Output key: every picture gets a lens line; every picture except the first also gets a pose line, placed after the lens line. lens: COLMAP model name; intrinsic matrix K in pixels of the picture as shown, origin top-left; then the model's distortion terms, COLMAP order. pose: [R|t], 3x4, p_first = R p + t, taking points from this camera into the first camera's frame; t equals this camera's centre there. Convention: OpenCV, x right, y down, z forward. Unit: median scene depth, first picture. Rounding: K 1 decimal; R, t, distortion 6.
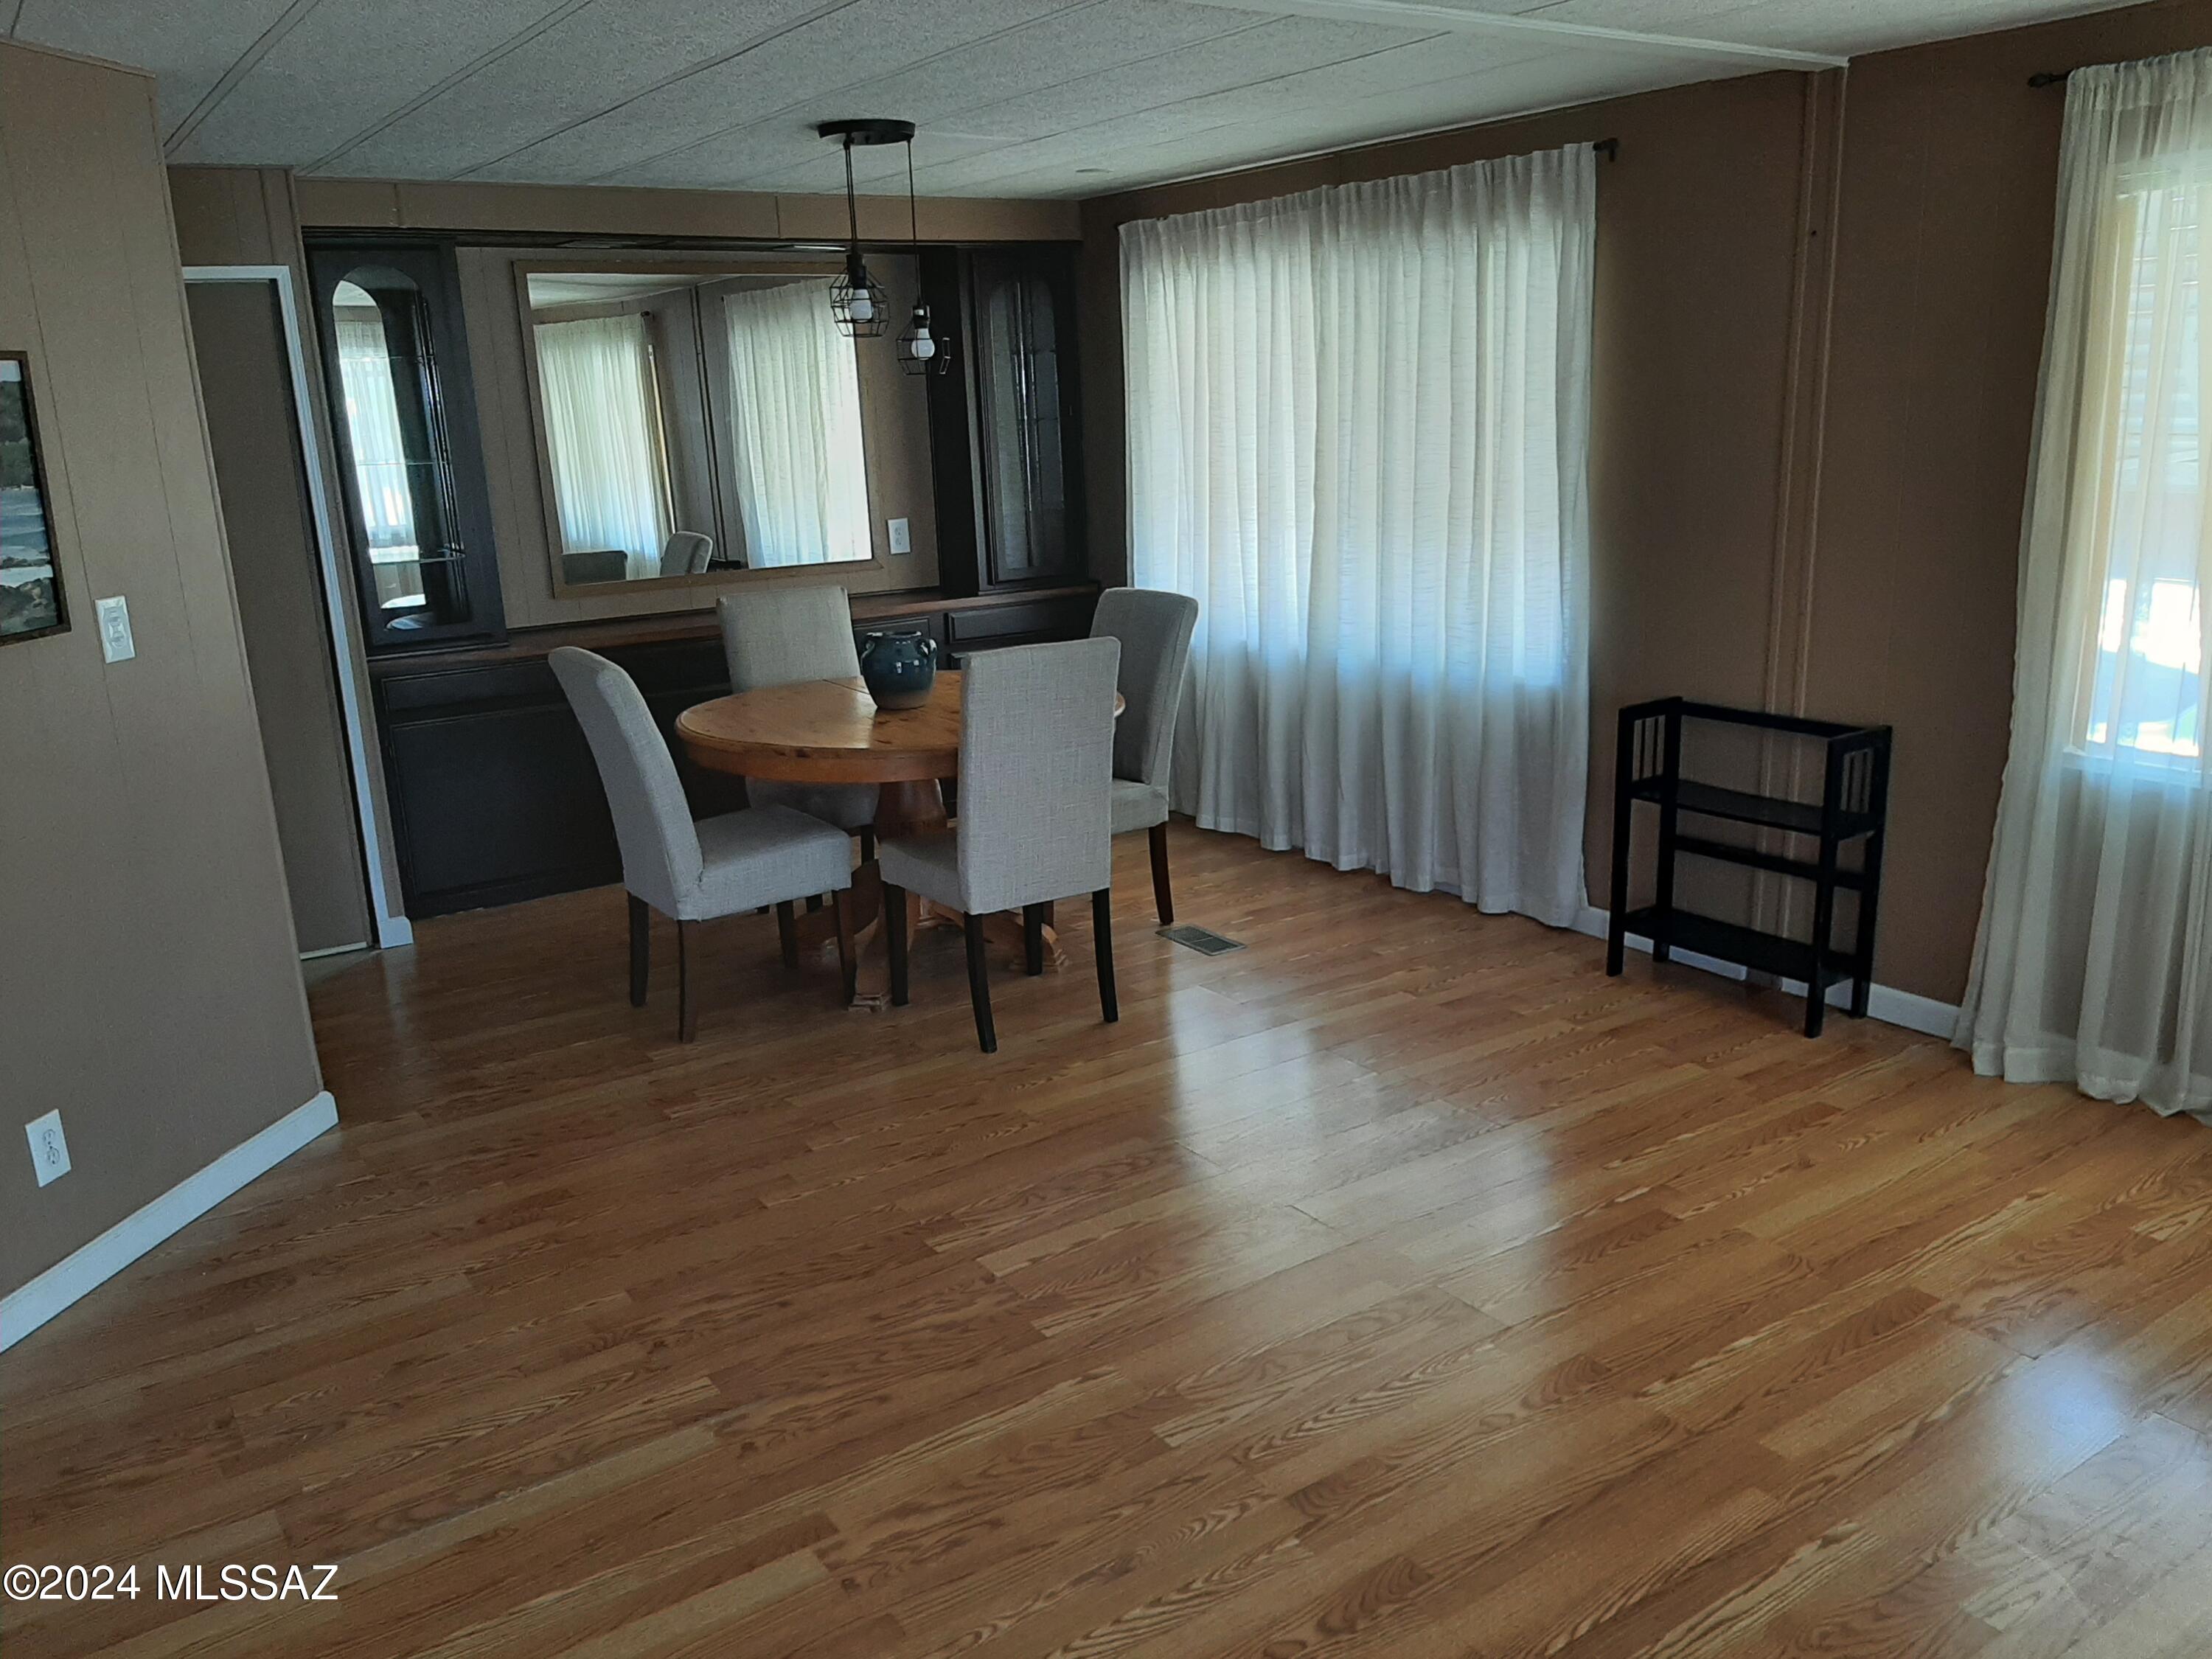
lens RADIAL K [[1742.8, 0, 1106.0], [0, 1742.8, 829.5], [0, 0, 1]] dist [0.048910, -0.100948]
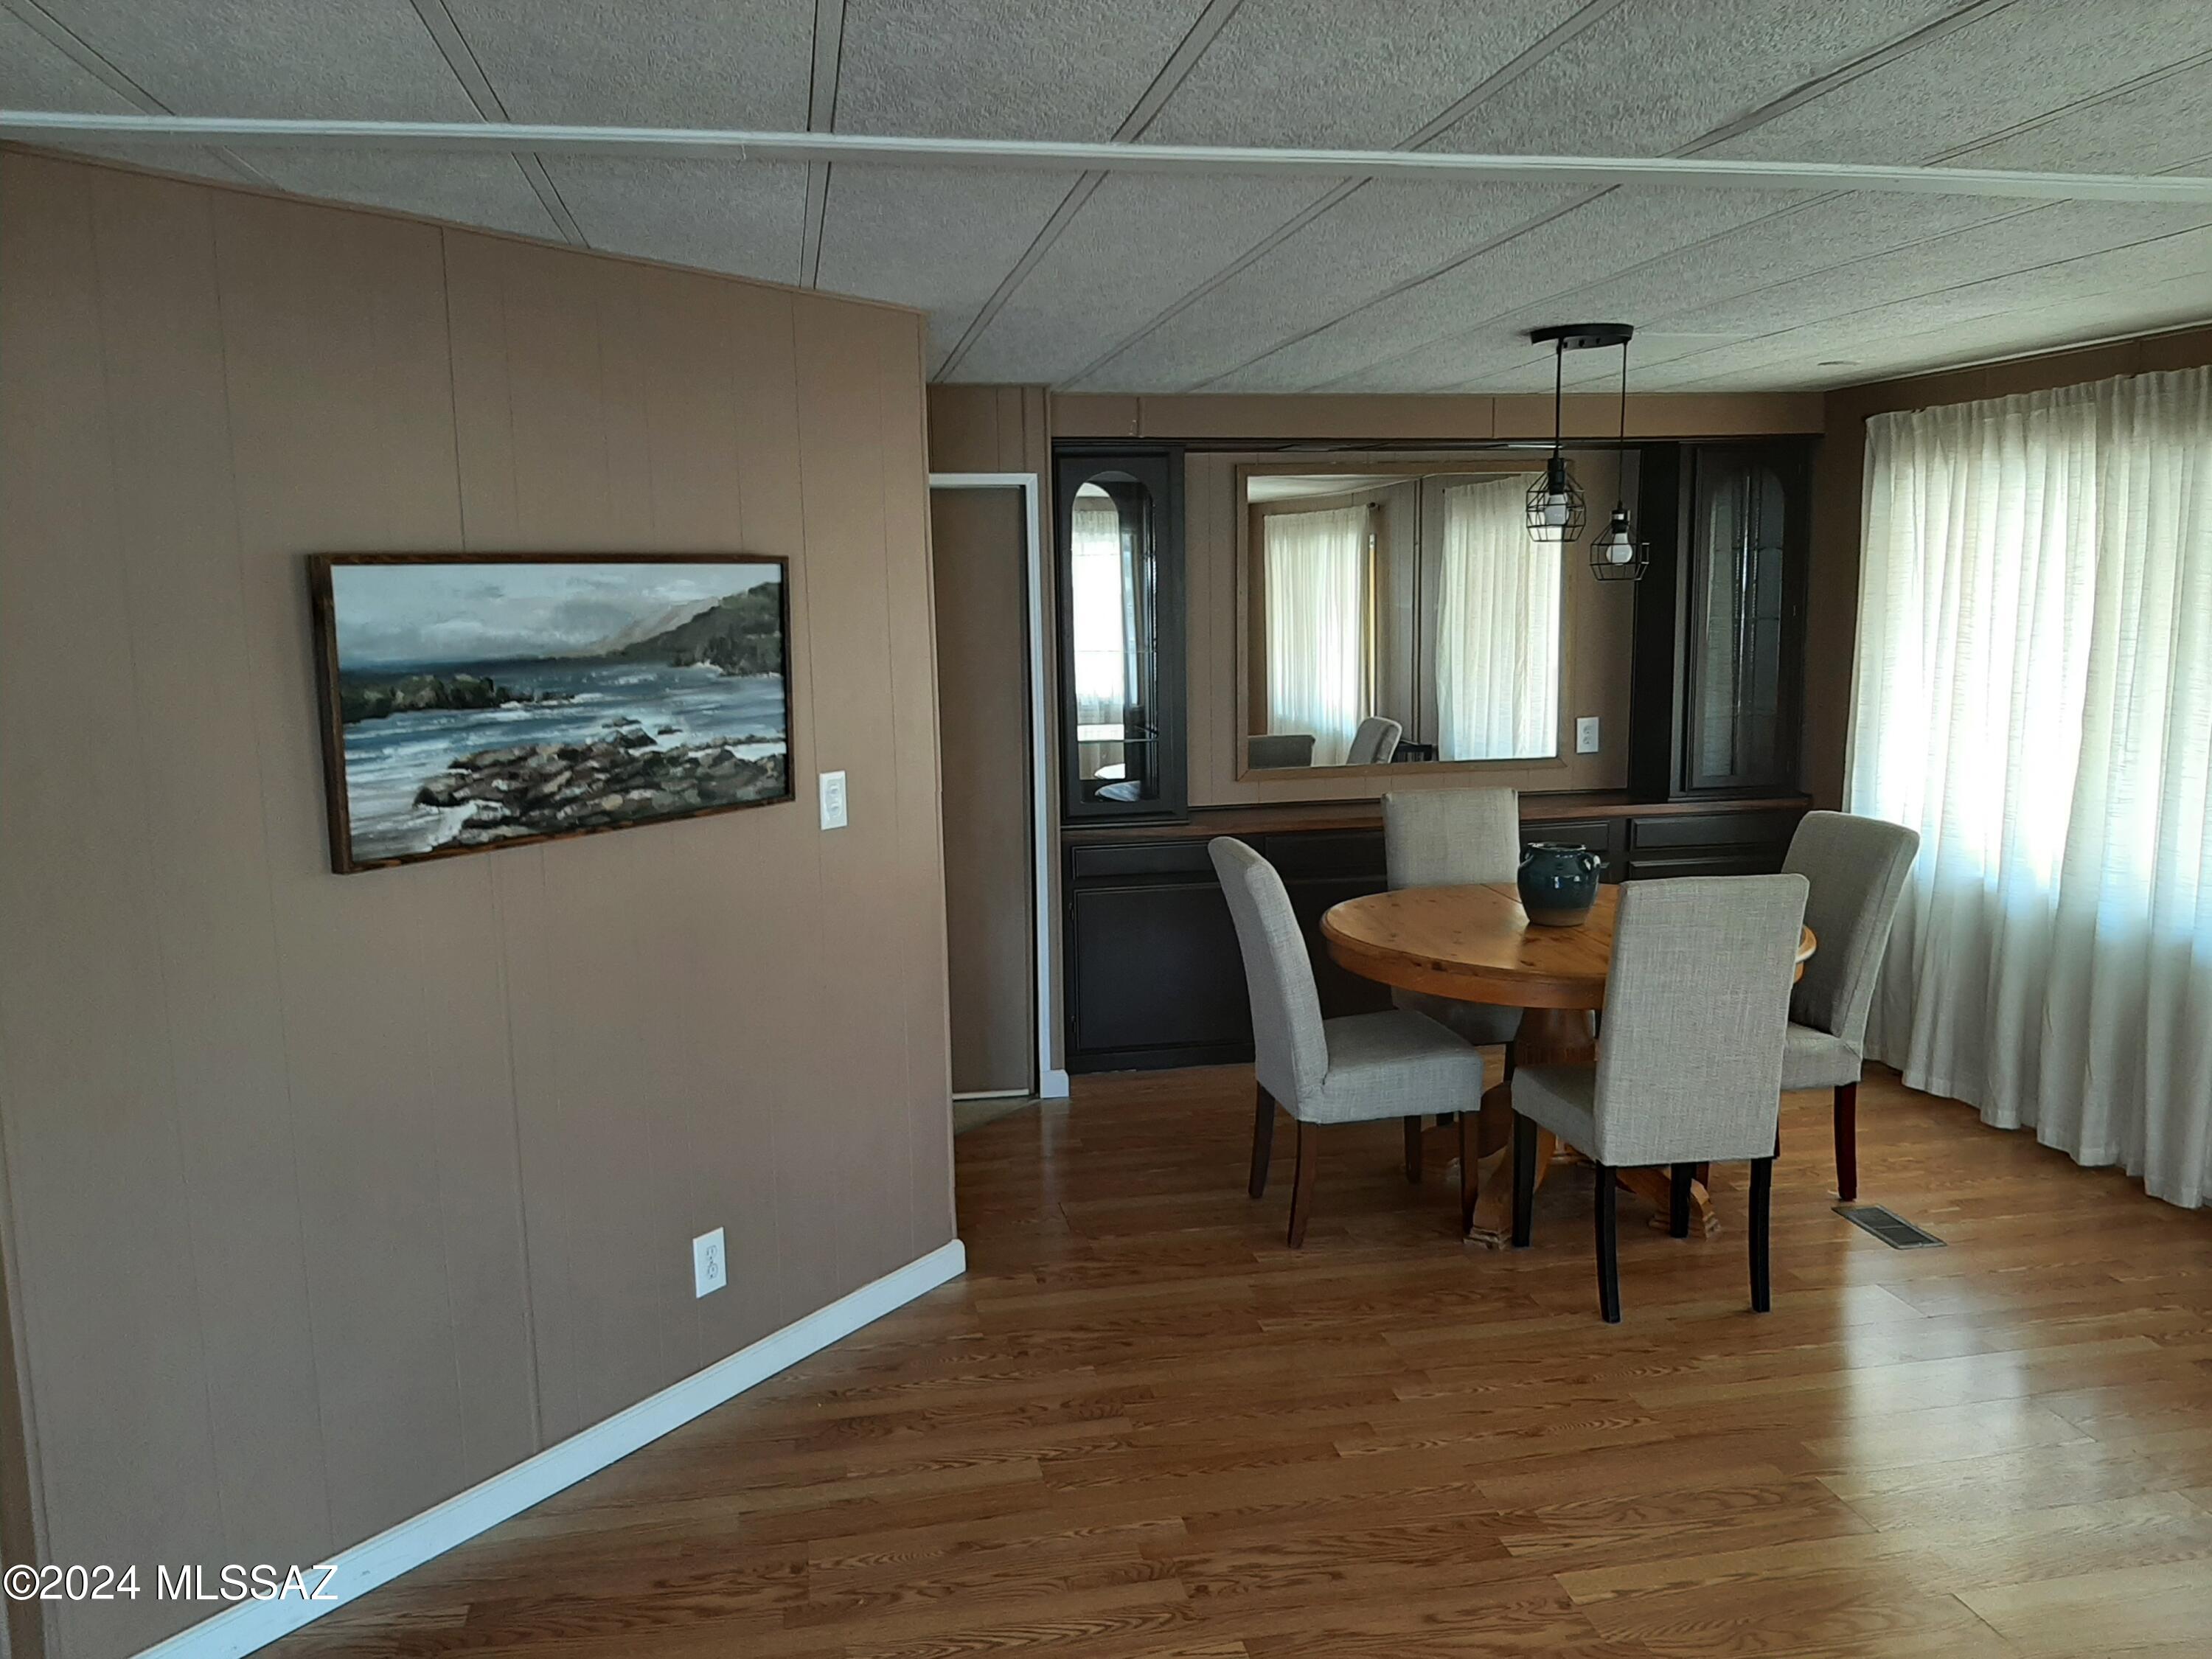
lens RADIAL K [[1651.0, 0, 1164.6], [0, 1651.0, 802.4], [0, 0, 1]] dist [0.092988, -0.176516]
pose [[0.914201, 0.081010, -0.397082, 0.041653], [-0.114551, 0.991515, -0.061448, -0.057129], [0.388735, 0.101662, 0.915724, 0.085560]]
